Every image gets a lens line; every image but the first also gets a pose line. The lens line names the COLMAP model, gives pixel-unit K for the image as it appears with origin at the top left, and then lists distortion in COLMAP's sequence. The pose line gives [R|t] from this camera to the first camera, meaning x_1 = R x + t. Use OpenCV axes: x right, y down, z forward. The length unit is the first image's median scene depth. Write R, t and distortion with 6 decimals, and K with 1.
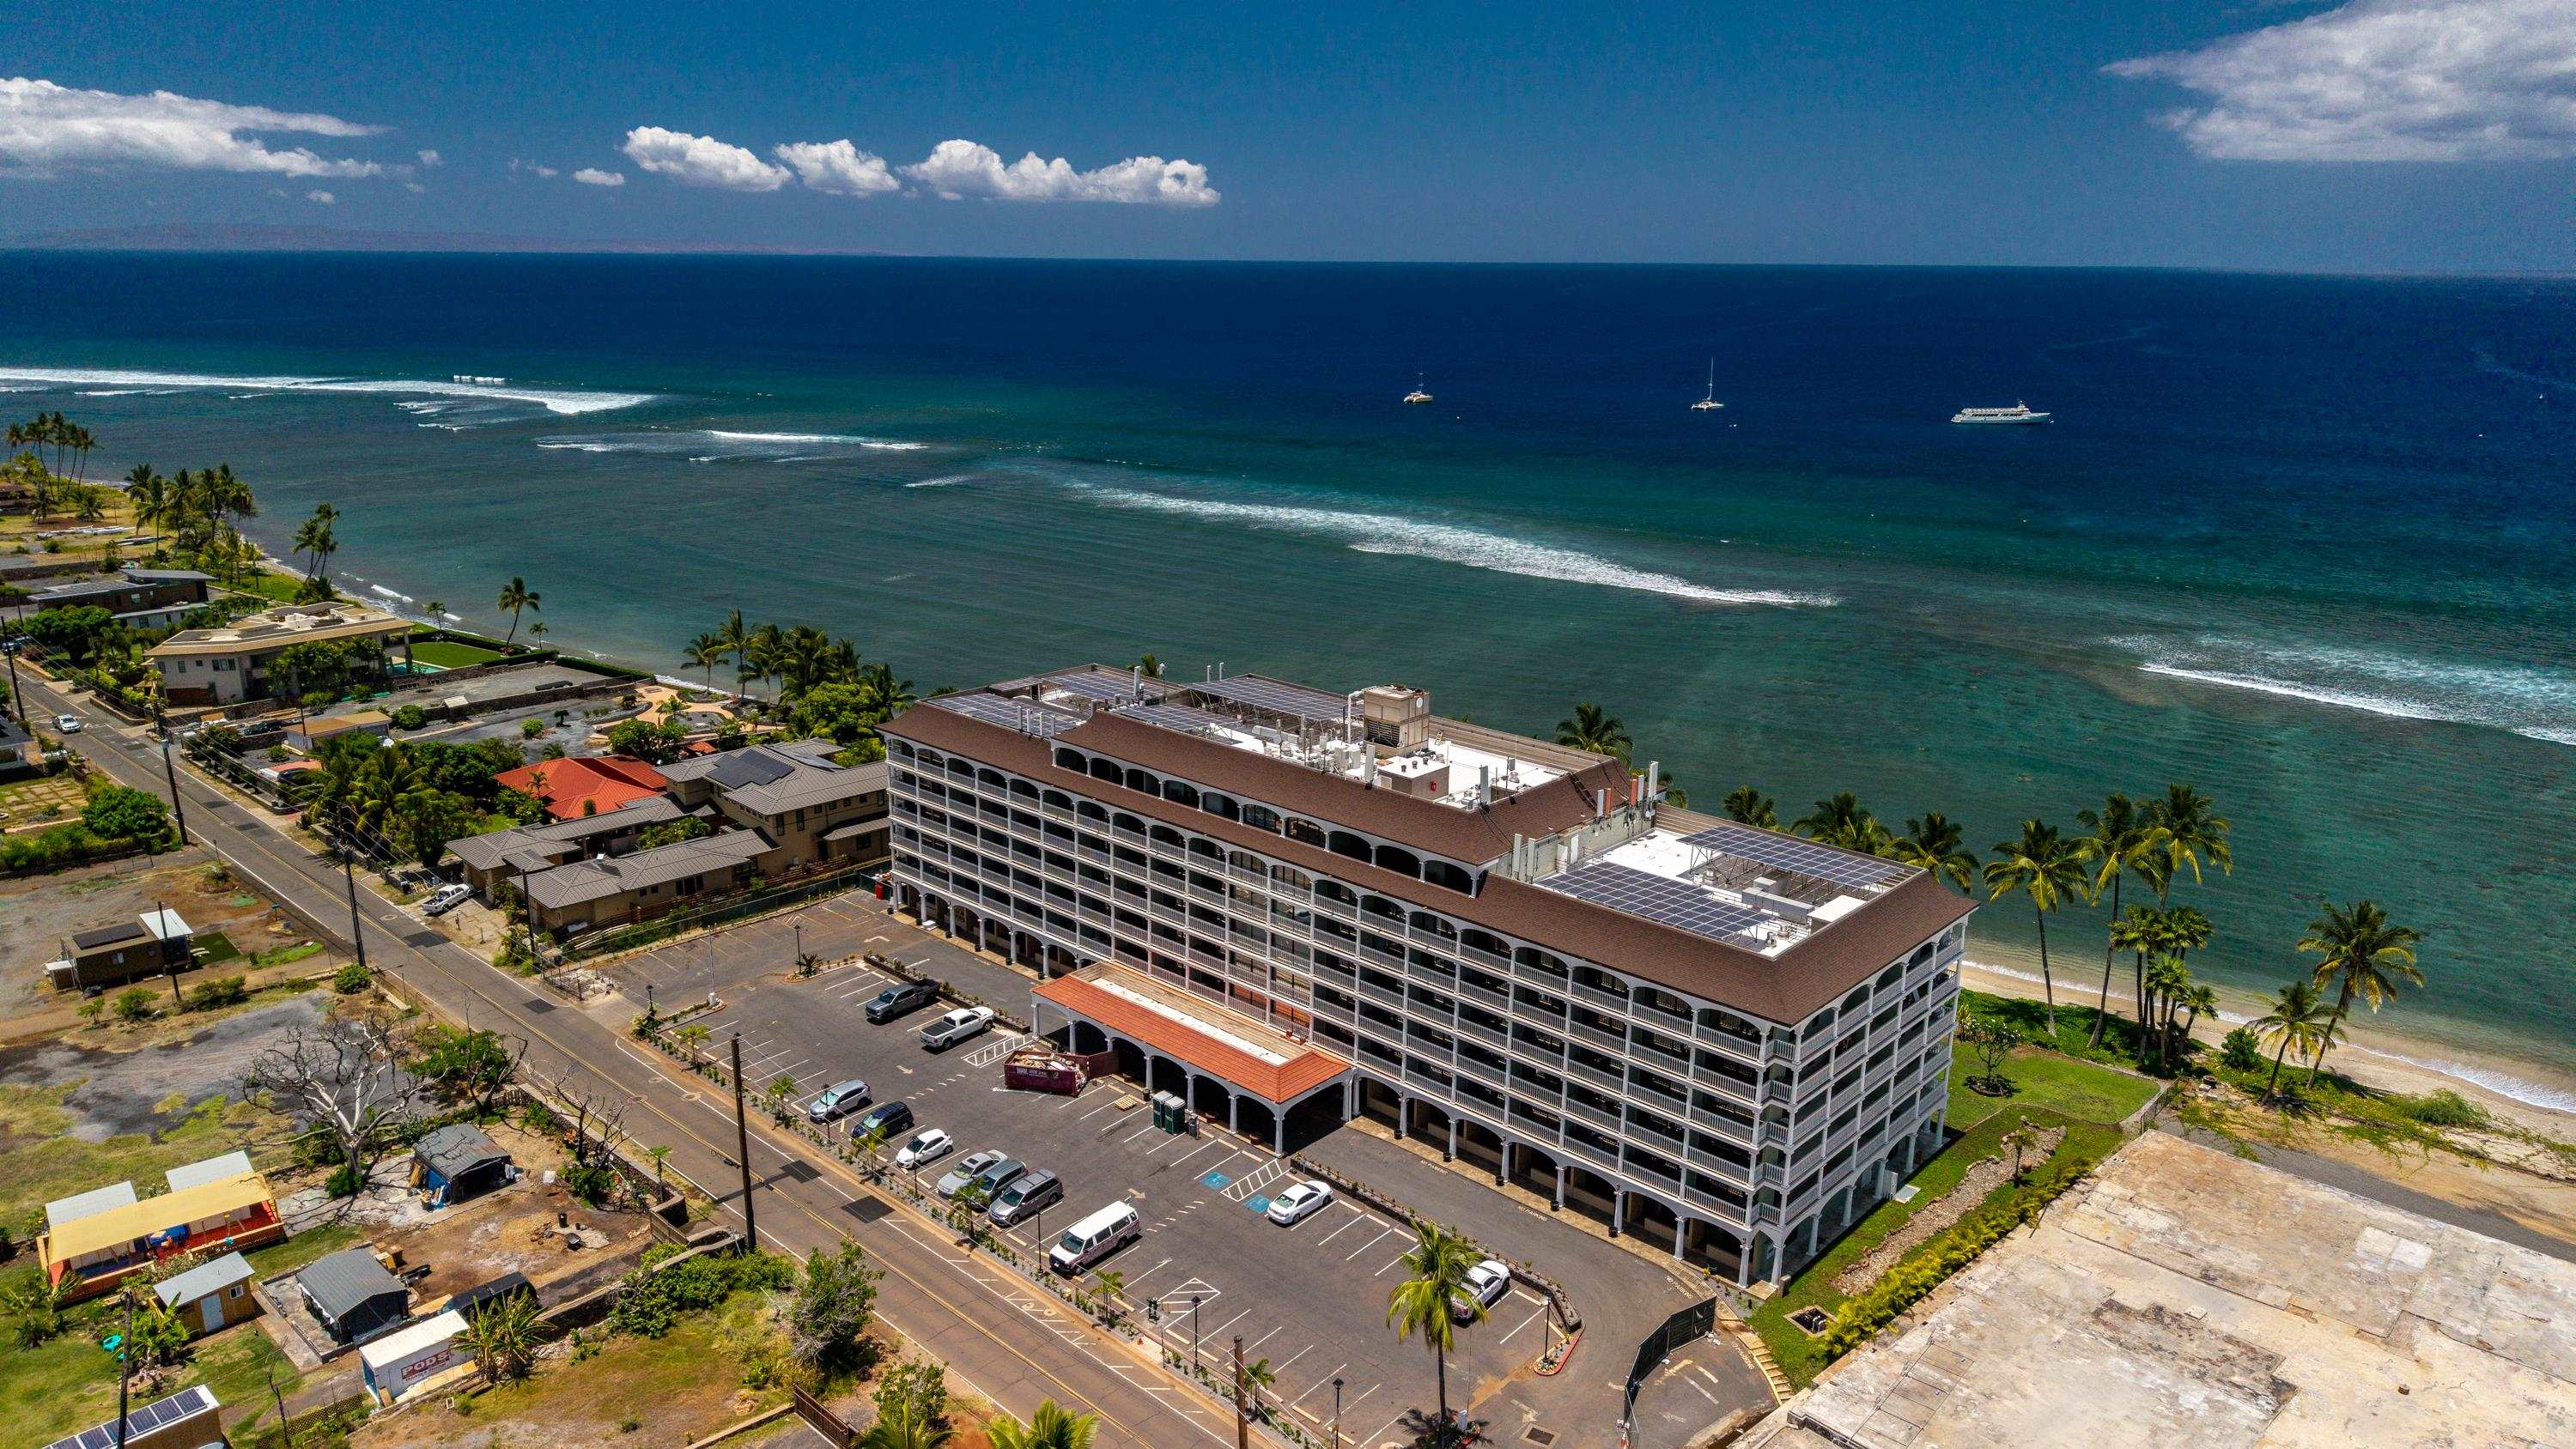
lens RADIAL K [[1690.9, 0, 1288.0], [0, 1690.9, 724.5], [0, 0, 1]] dist [0.015056, -0.004084]
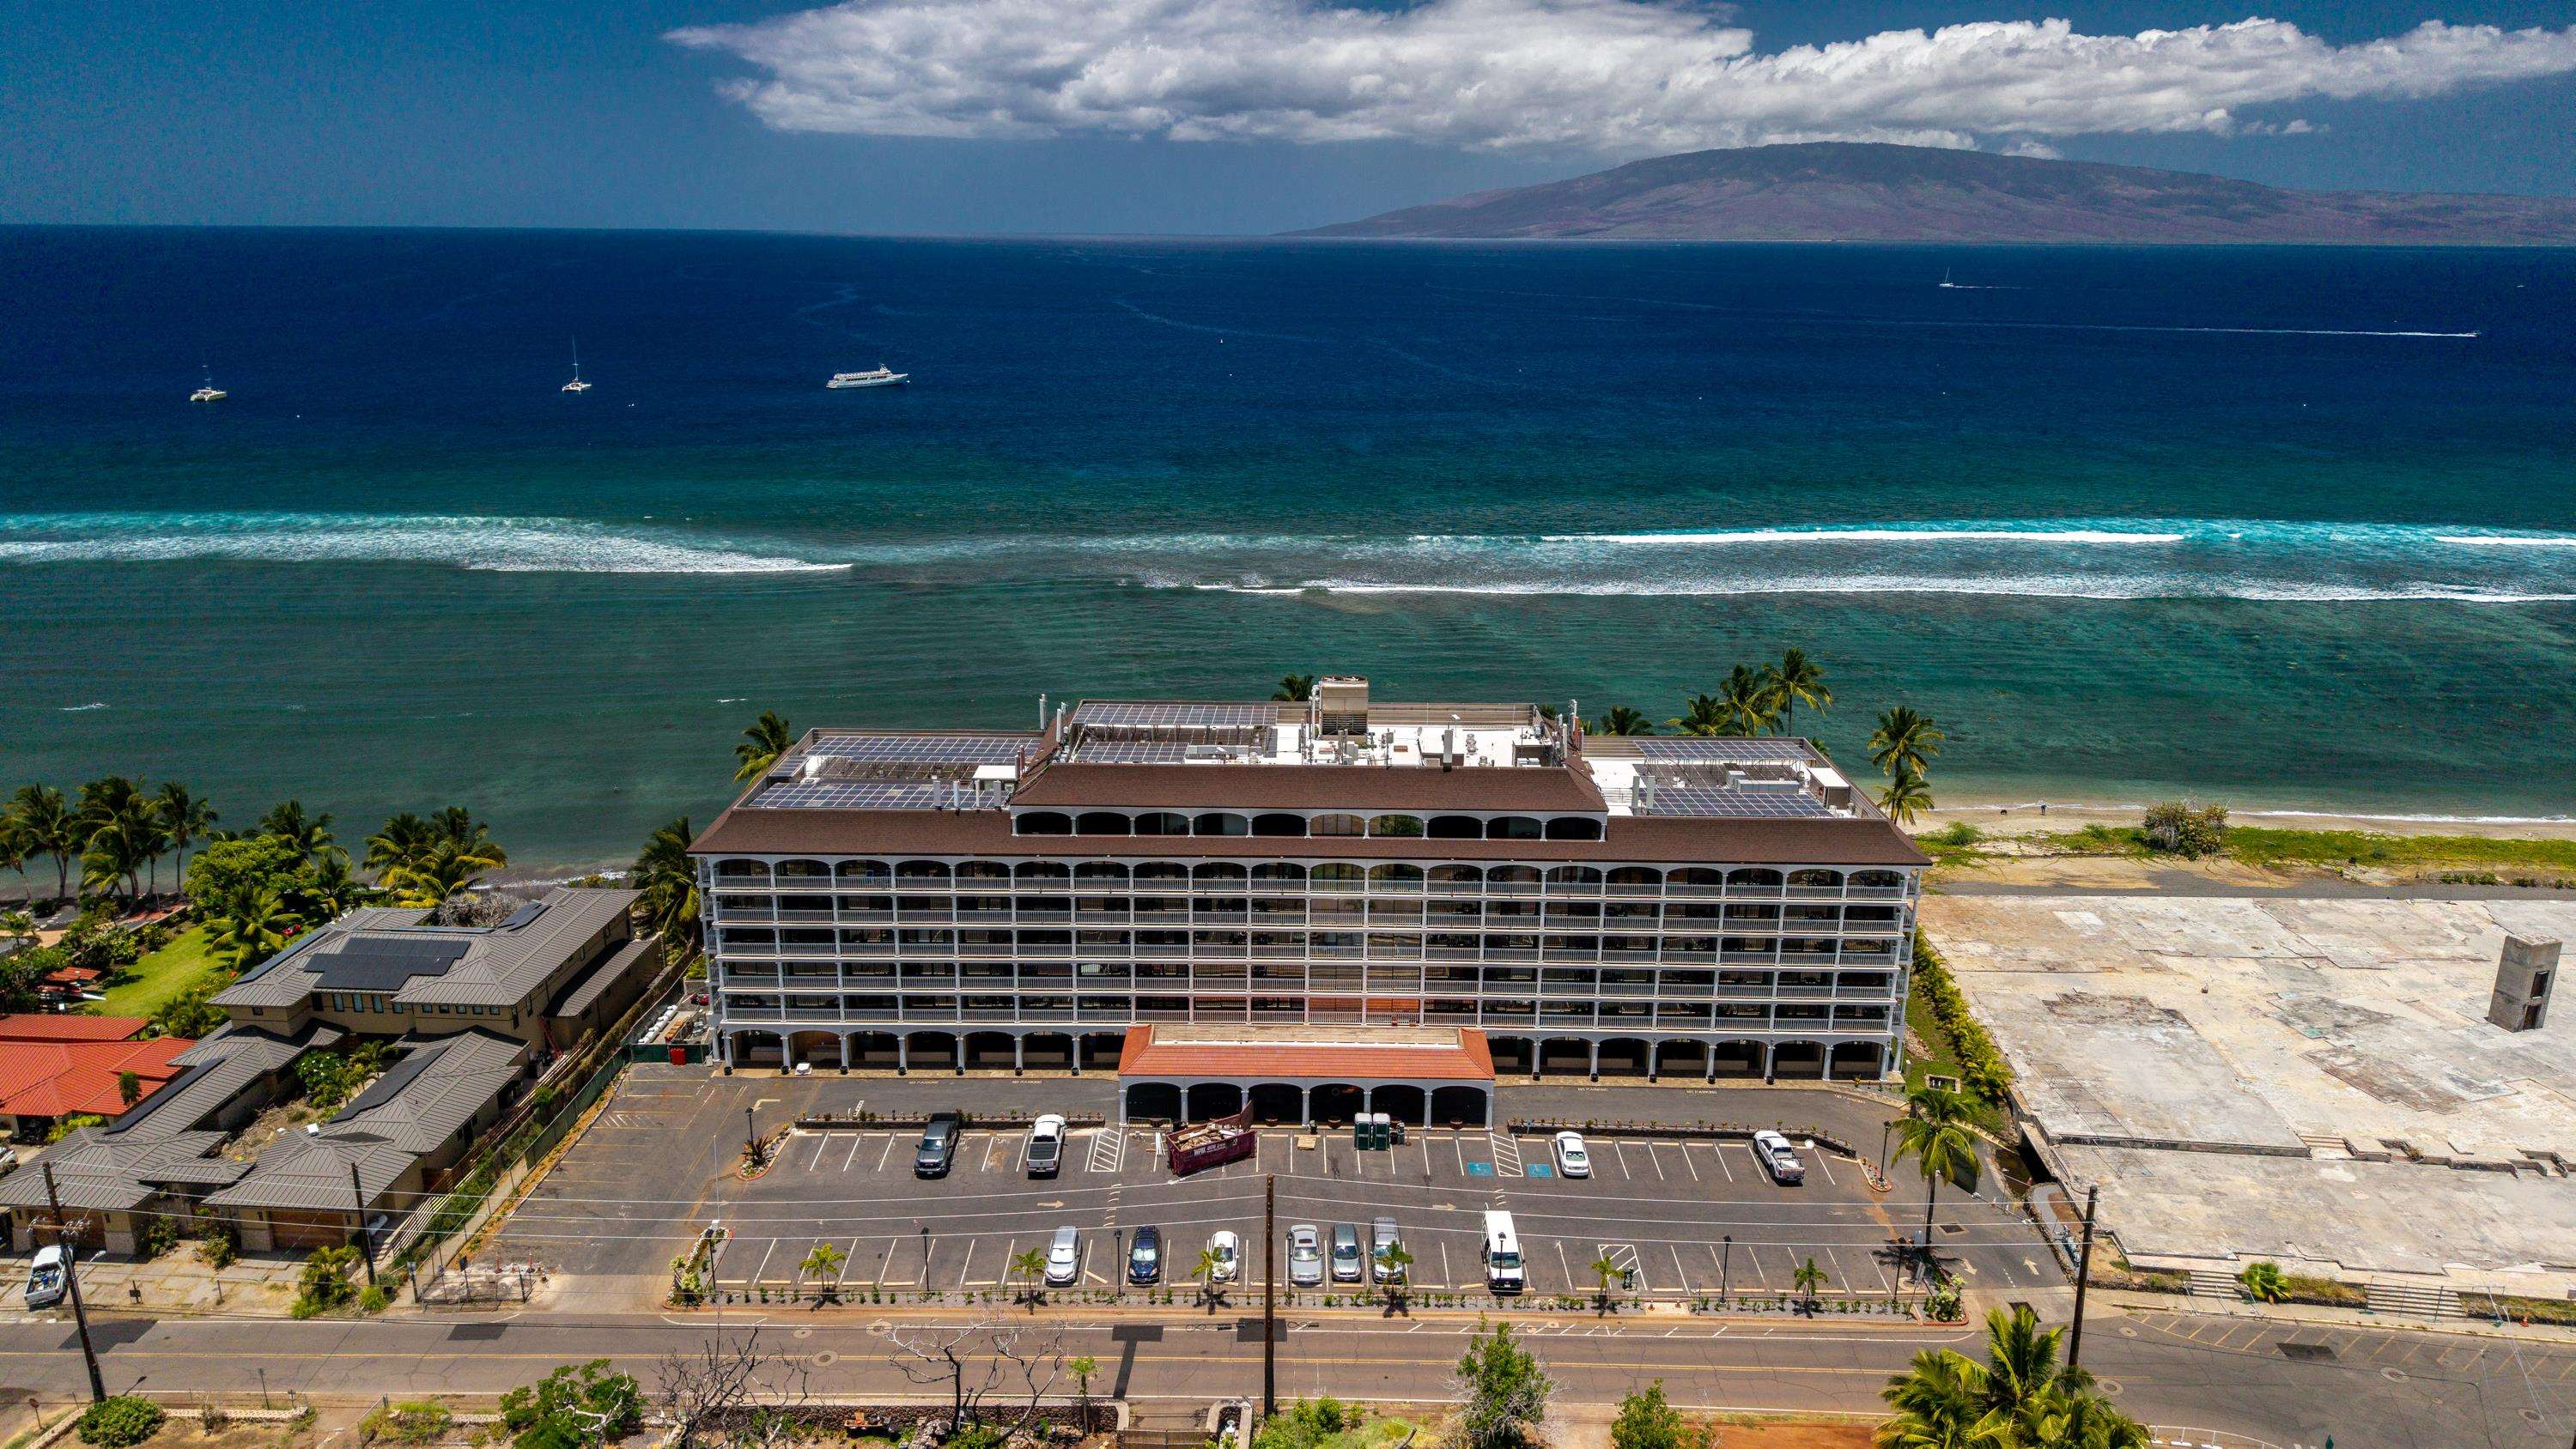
lens RADIAL K [[1690.9, 0, 1288.0], [0, 1690.9, 724.5], [0, 0, 1]] dist [0.015056, -0.004084]
pose [[0.745712, -0.191568, 0.638135, -0.620461], [0.179132, 0.980154, 0.084911, -0.087725], [-0.641736, 0.050992, 0.765228, 0.230098]]
